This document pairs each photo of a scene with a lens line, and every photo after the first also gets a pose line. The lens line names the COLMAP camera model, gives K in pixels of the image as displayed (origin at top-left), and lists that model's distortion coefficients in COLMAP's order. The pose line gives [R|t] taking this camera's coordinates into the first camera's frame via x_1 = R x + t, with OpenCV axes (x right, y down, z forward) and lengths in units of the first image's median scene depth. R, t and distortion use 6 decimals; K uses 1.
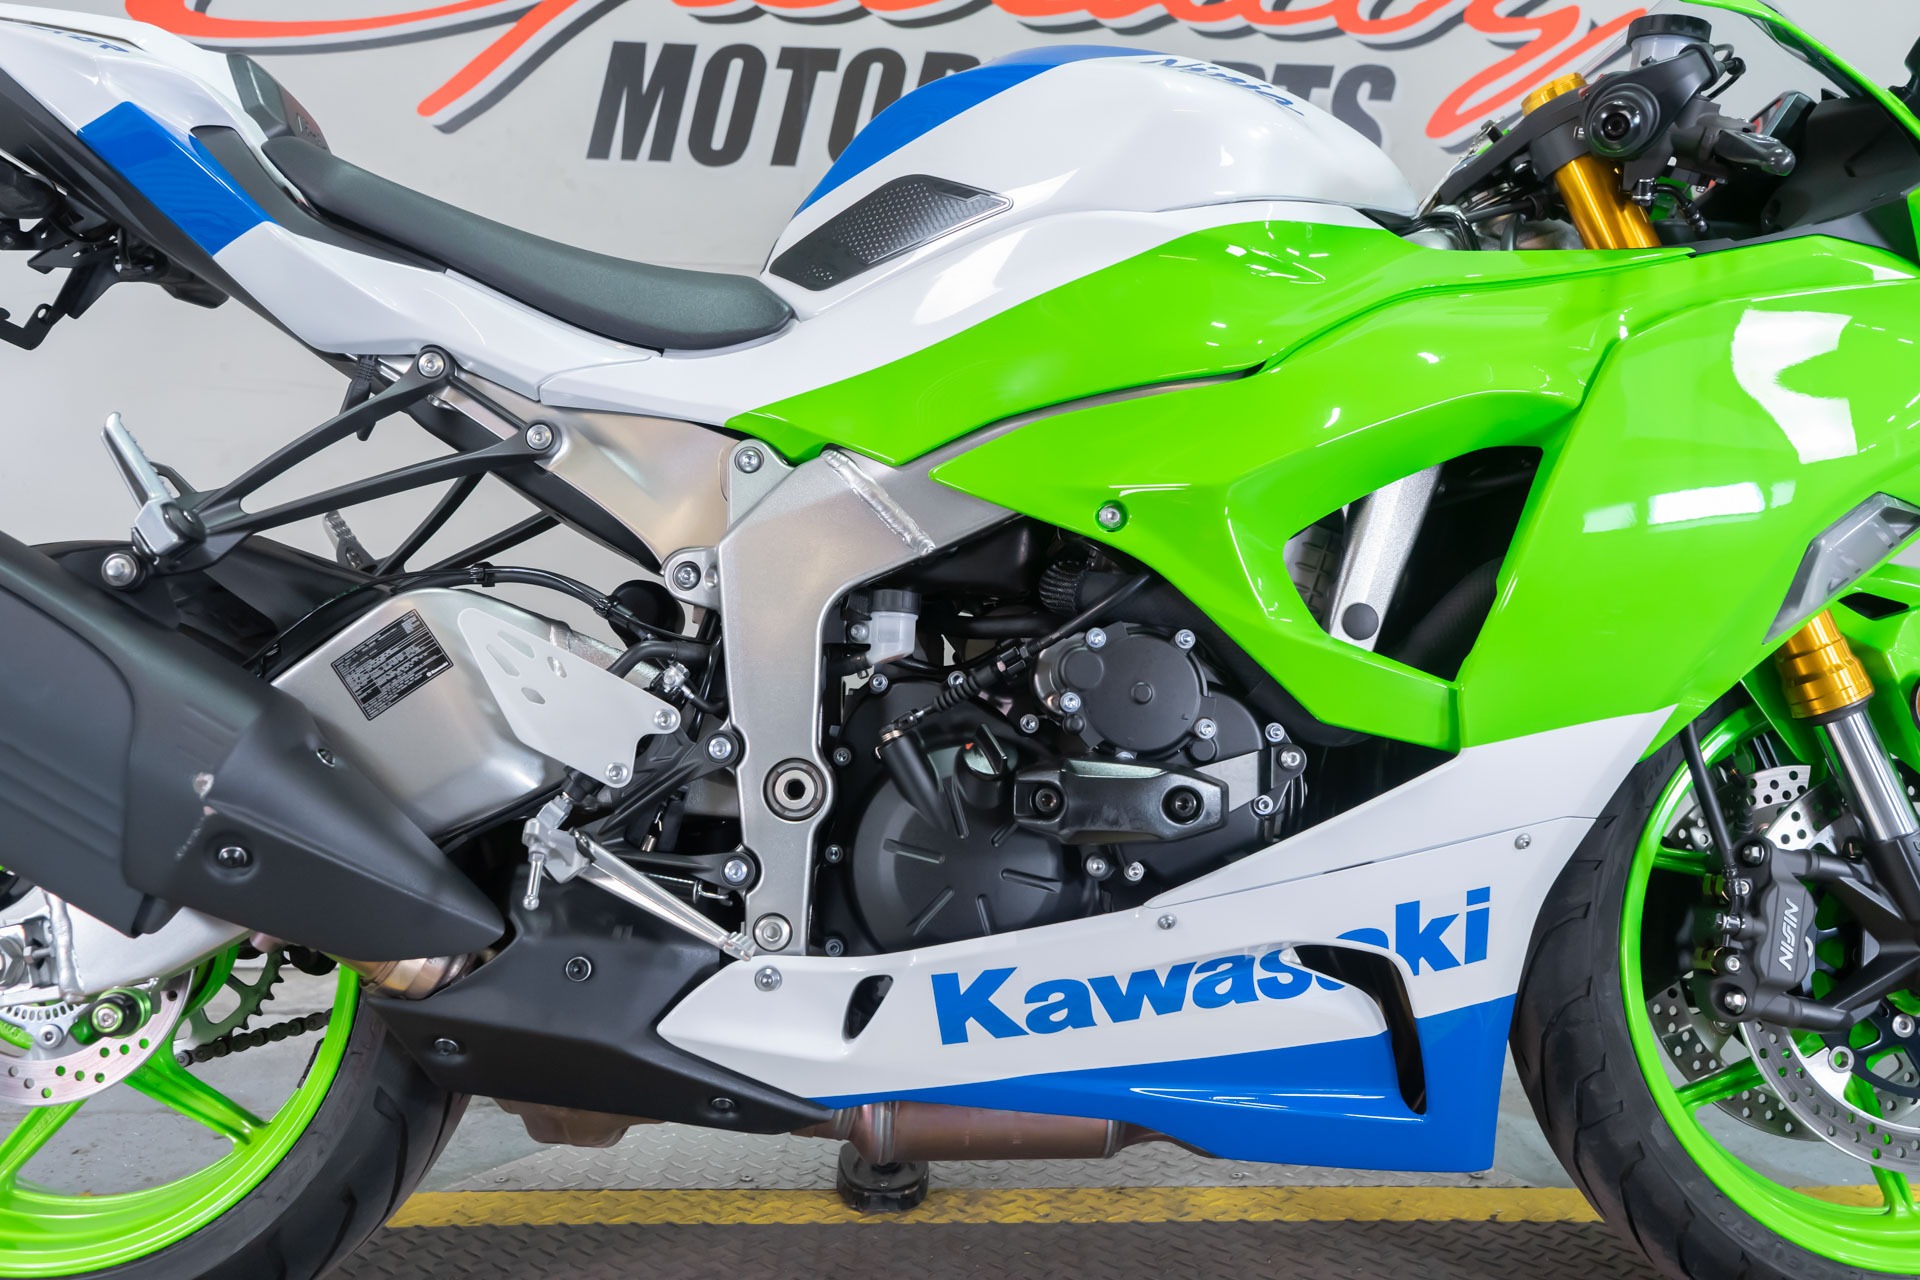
lens RADIAL K [[1650.4, 0, 947.2], [0, 1650.4, 630.5], [0, 0, 1]] dist [-0.005567, 0.003878]
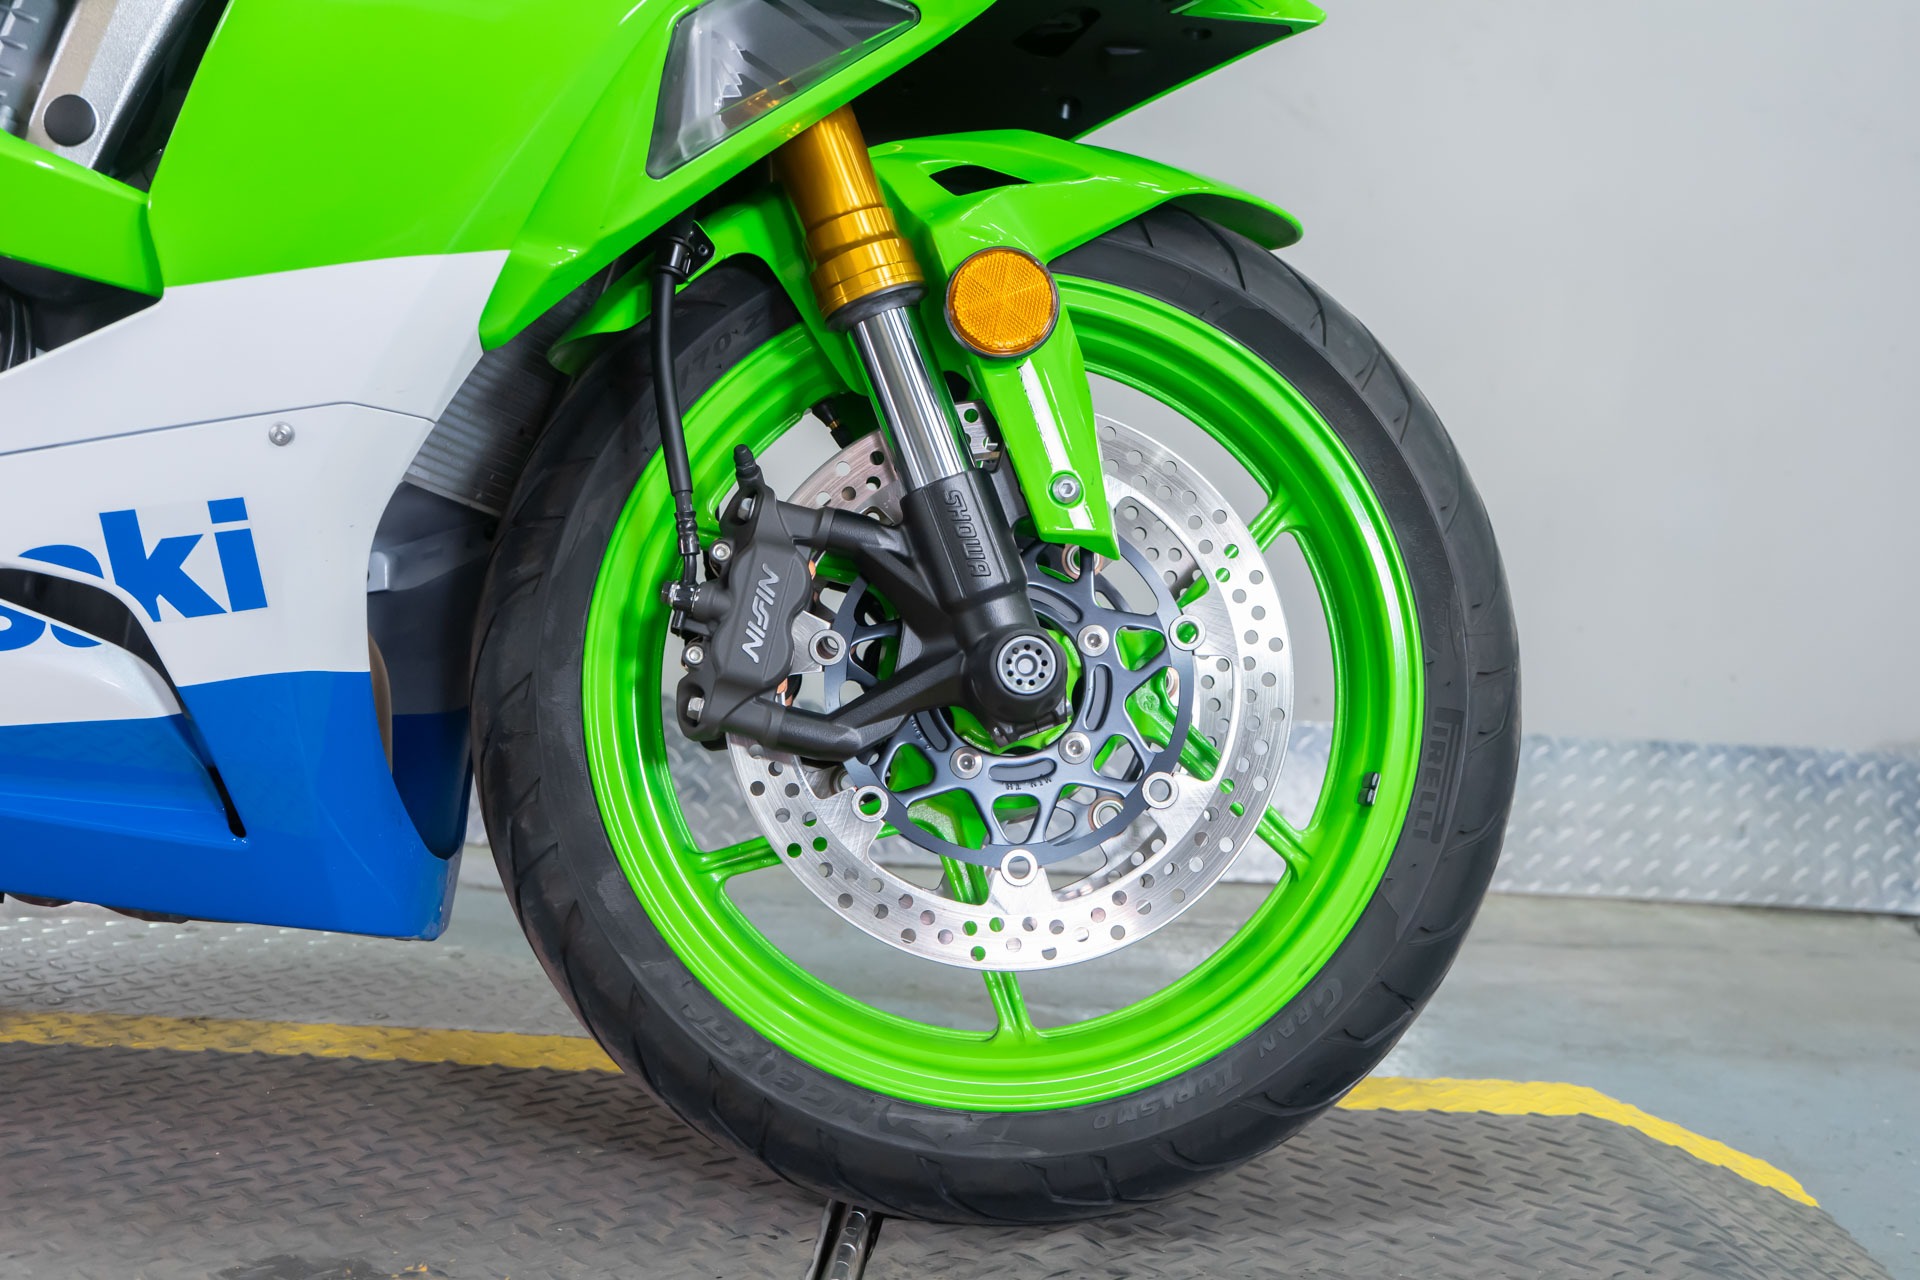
lens RADIAL K [[2112.7, 0, 960.9], [0, 2112.7, 643.8], [0, 0, 1]] dist [0.014585, 0.000000]
pose [[0.997438, 0.042918, -0.057241, 0.672826], [-0.041342, 0.998740, 0.028439, 0.173832], [0.058389, -0.026000, 0.997955, 0.093652]]
